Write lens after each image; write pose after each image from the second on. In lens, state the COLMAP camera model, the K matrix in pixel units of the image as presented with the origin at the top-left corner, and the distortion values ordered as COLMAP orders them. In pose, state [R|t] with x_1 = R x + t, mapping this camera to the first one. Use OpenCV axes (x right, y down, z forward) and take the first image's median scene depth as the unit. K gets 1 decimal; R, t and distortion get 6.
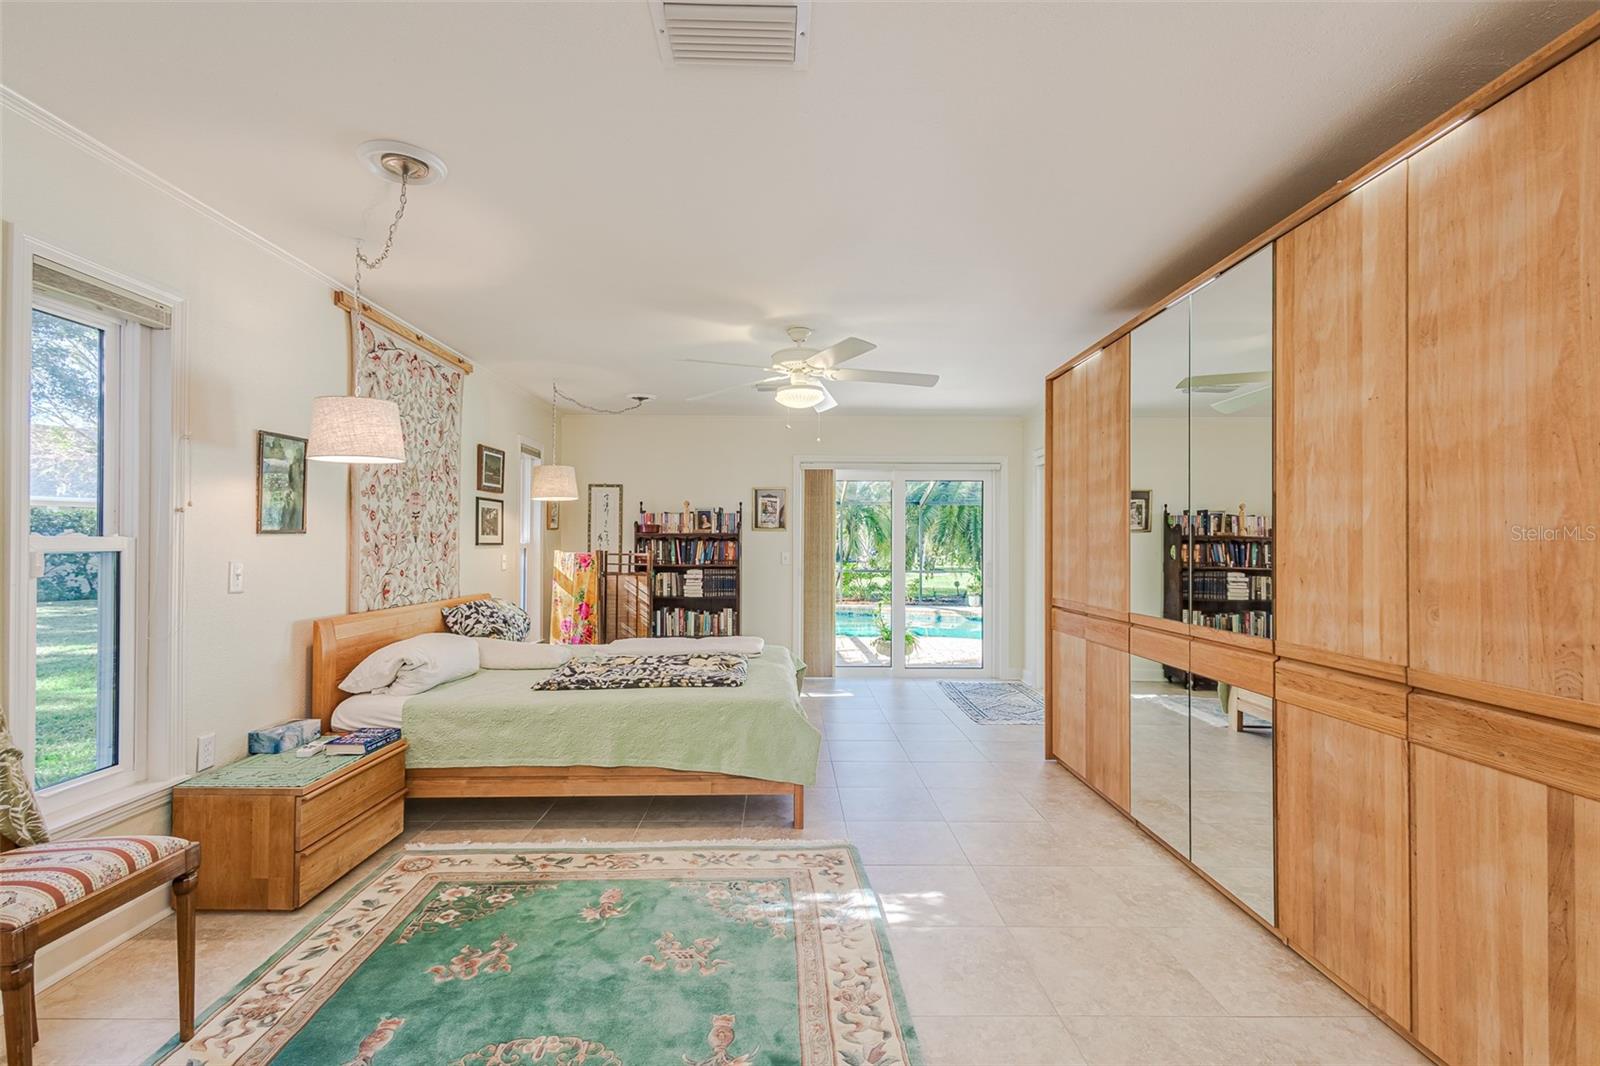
lens RADIAL K [[729.9, 0, 801.3], [0, 729.9, 535.8], [0, 0, 1]] dist [0.009745, -0.000009]
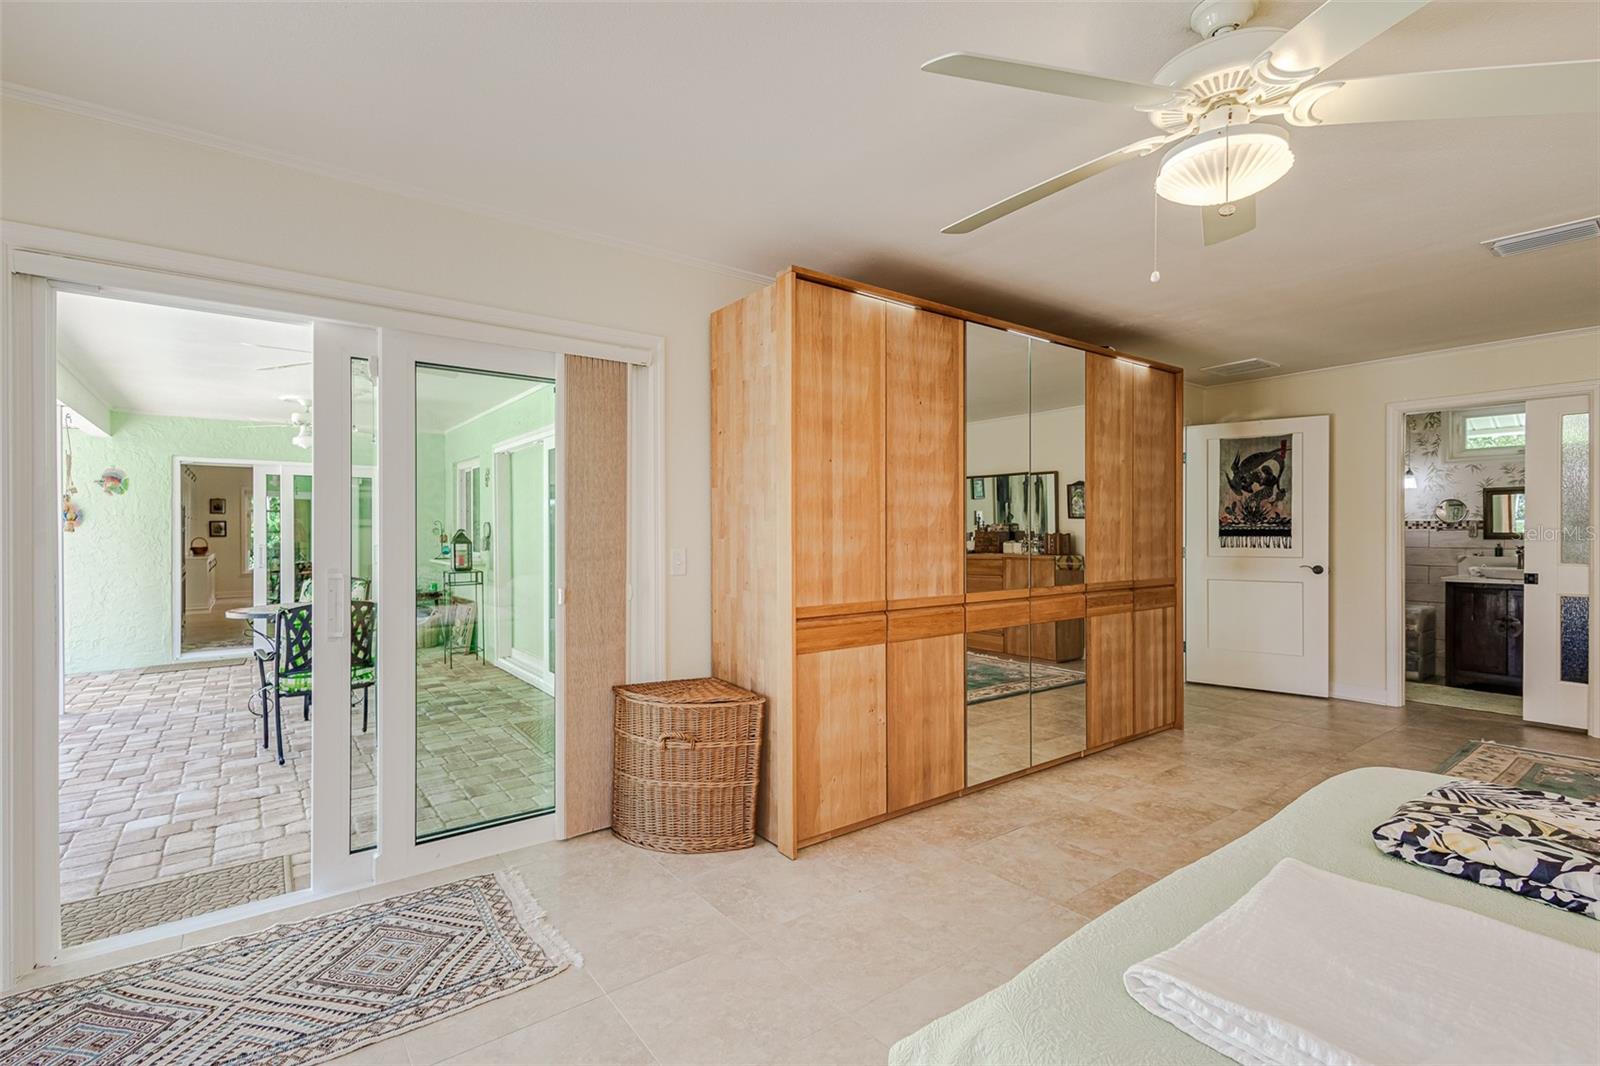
lens RADIAL K [[729.9, 0, 796.7], [0, 729.9, 539.4], [0, 0, 1]] dist [0.009745, -0.000009]
pose [[-0.577970, -0.007656, 0.816022, -0.361791], [-0.007953, 0.999961, 0.003749, 0.036901], [-0.816019, -0.004323, -0.578008, 2.543729]]
